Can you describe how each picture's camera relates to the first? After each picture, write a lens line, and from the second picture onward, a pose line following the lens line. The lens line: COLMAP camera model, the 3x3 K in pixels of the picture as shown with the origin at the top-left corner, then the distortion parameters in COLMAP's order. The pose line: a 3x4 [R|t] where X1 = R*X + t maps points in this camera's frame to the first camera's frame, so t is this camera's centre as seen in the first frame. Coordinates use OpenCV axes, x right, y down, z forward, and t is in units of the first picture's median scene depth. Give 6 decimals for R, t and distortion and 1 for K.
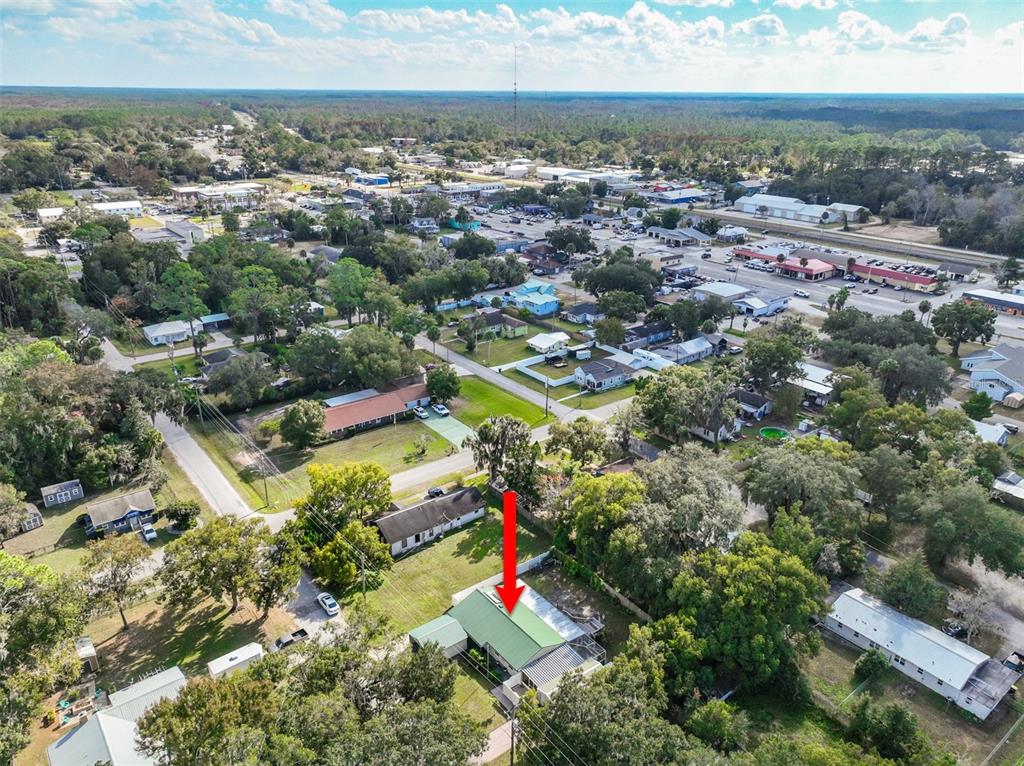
lens RADIAL K [[729.8, 0, 514.1], [0, 729.8, 381.1], [0, 0, 1]] dist [0.003746, 0.013579]
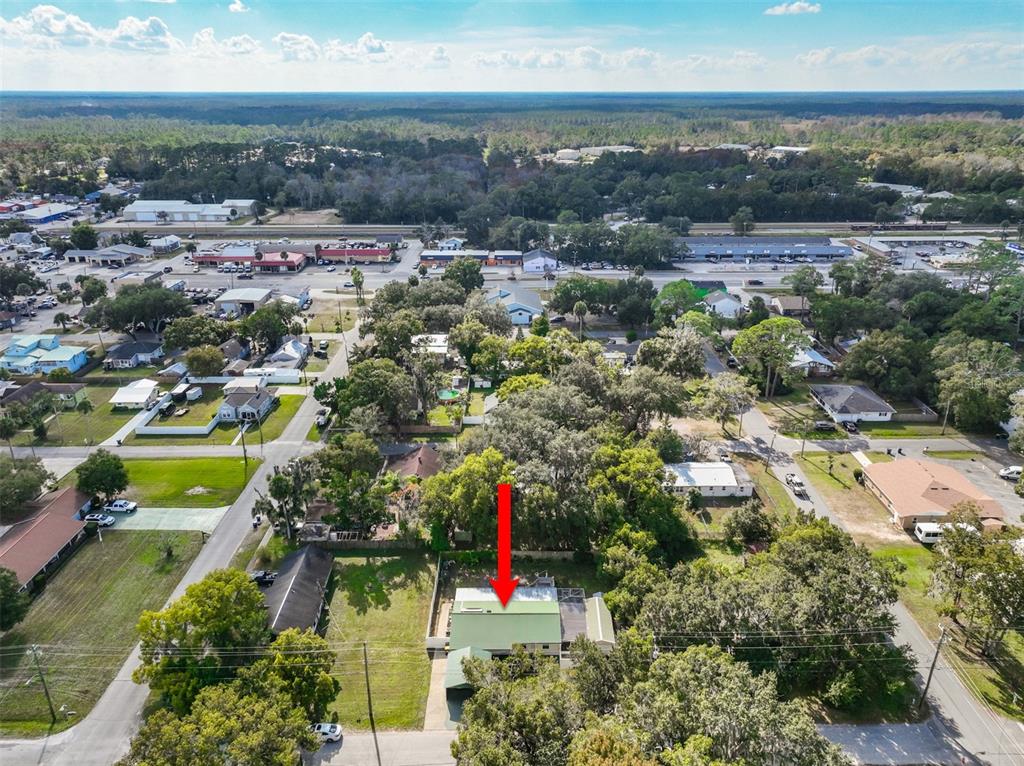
lens RADIAL K [[729.8, 0, 516.1], [0, 729.8, 382.4], [0, 0, 1]] dist [0.003746, 0.013579]
pose [[0.606167, -0.302230, 0.735676, -0.270975], [0.299774, 0.943586, 0.140642, -0.048995], [-0.736680, 0.135284, 0.662572, 0.115887]]
